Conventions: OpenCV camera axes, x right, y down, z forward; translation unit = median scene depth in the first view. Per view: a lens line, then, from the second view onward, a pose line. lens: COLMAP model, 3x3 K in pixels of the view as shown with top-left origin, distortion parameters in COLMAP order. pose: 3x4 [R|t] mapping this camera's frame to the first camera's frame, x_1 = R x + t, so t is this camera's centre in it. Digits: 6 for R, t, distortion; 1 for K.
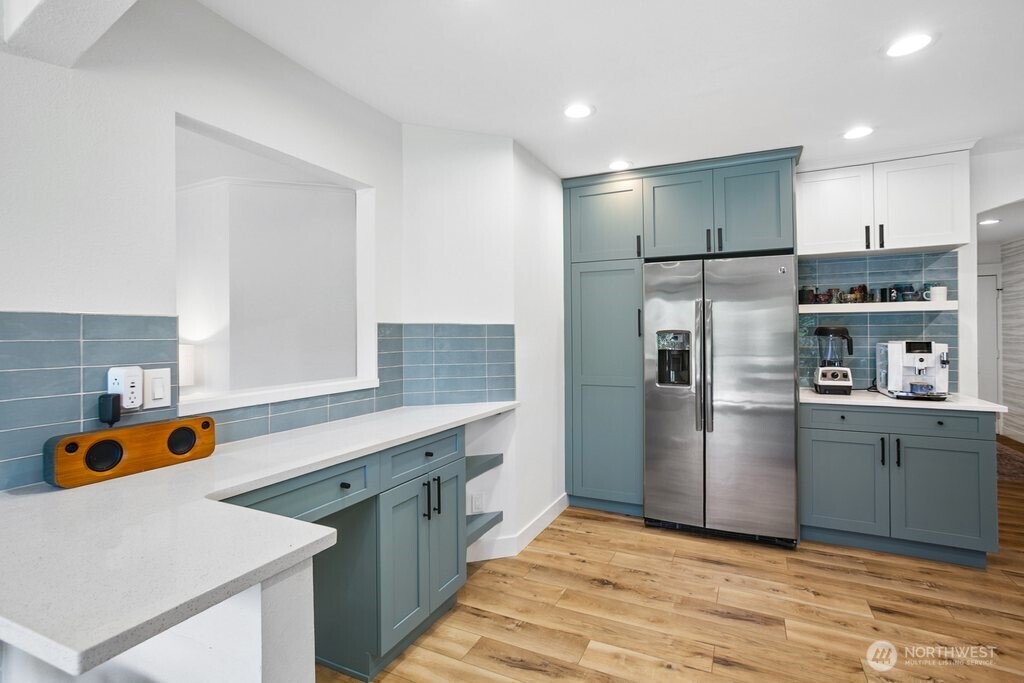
lens RADIAL K [[494.6, 0, 512.1], [0, 494.6, 340.3], [0, 0, 1]] dist [-0.020173, 0.006640]
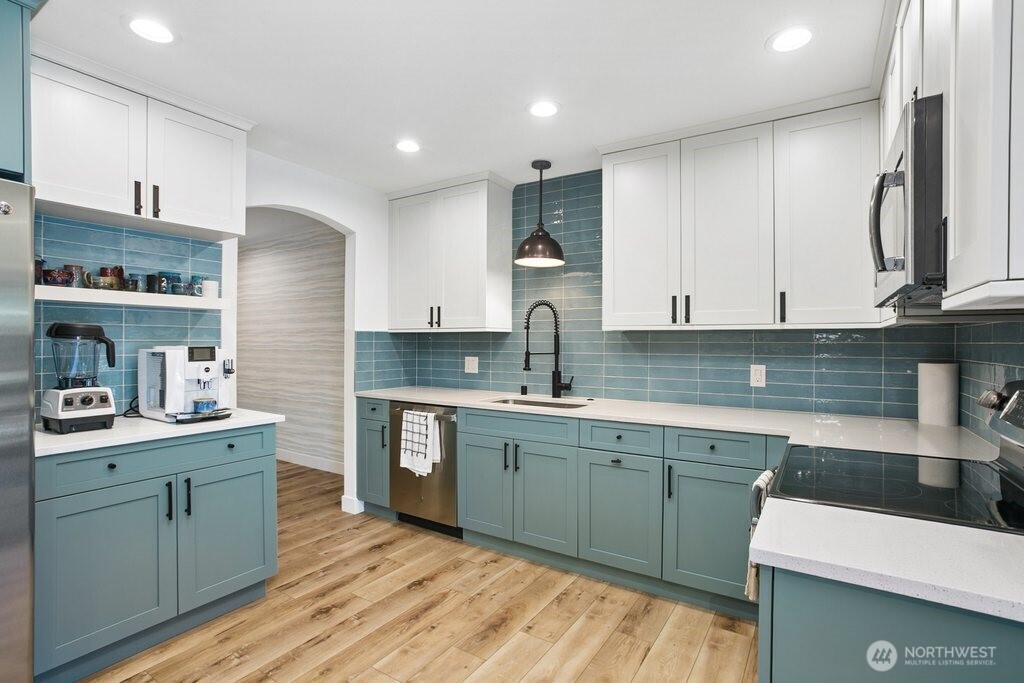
lens RADIAL K [[494.6, 0, 507.0], [0, 494.6, 339.0], [0, 0, 1]] dist [-0.020173, 0.006640]
pose [[0.129468, 0.008988, 0.991543, 0.100674], [-0.000289, 0.999959, -0.009027, -0.002700], [-0.991584, 0.000882, 0.129466, 0.377614]]
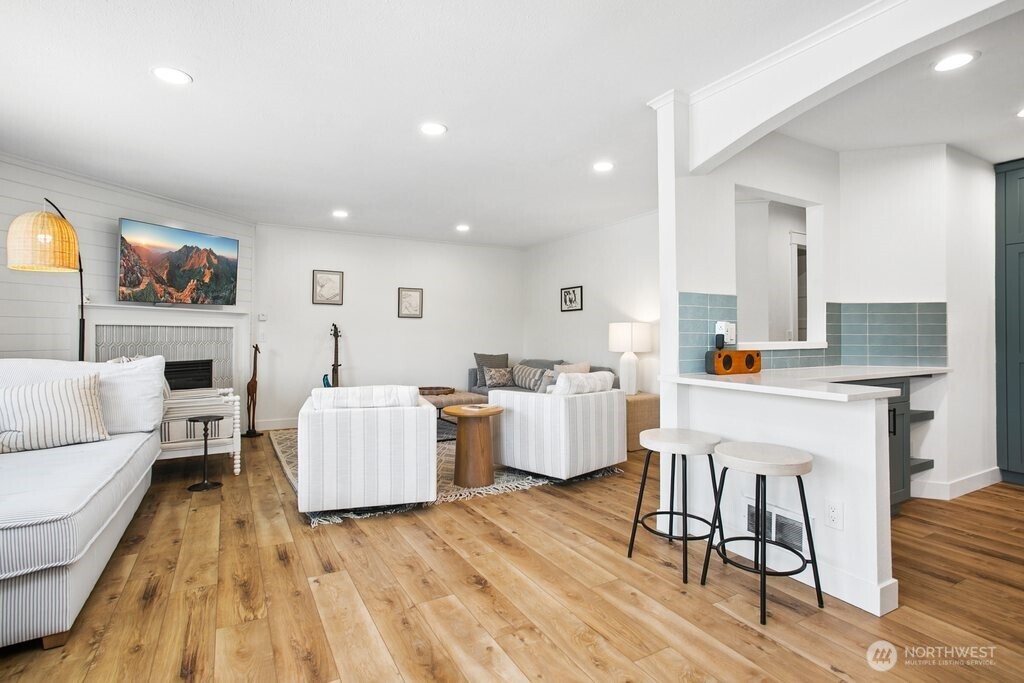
lens RADIAL K [[494.6, 0, 500.9], [0, 494.6, 338.3], [0, 0, 1]] dist [-0.020173, 0.006640]
pose [[0.815961, 0.005081, -0.578084, -0.252860], [-0.009453, 0.999945, -0.004554, 0.092830], [0.578029, 0.009181, 0.815964, -0.738858]]
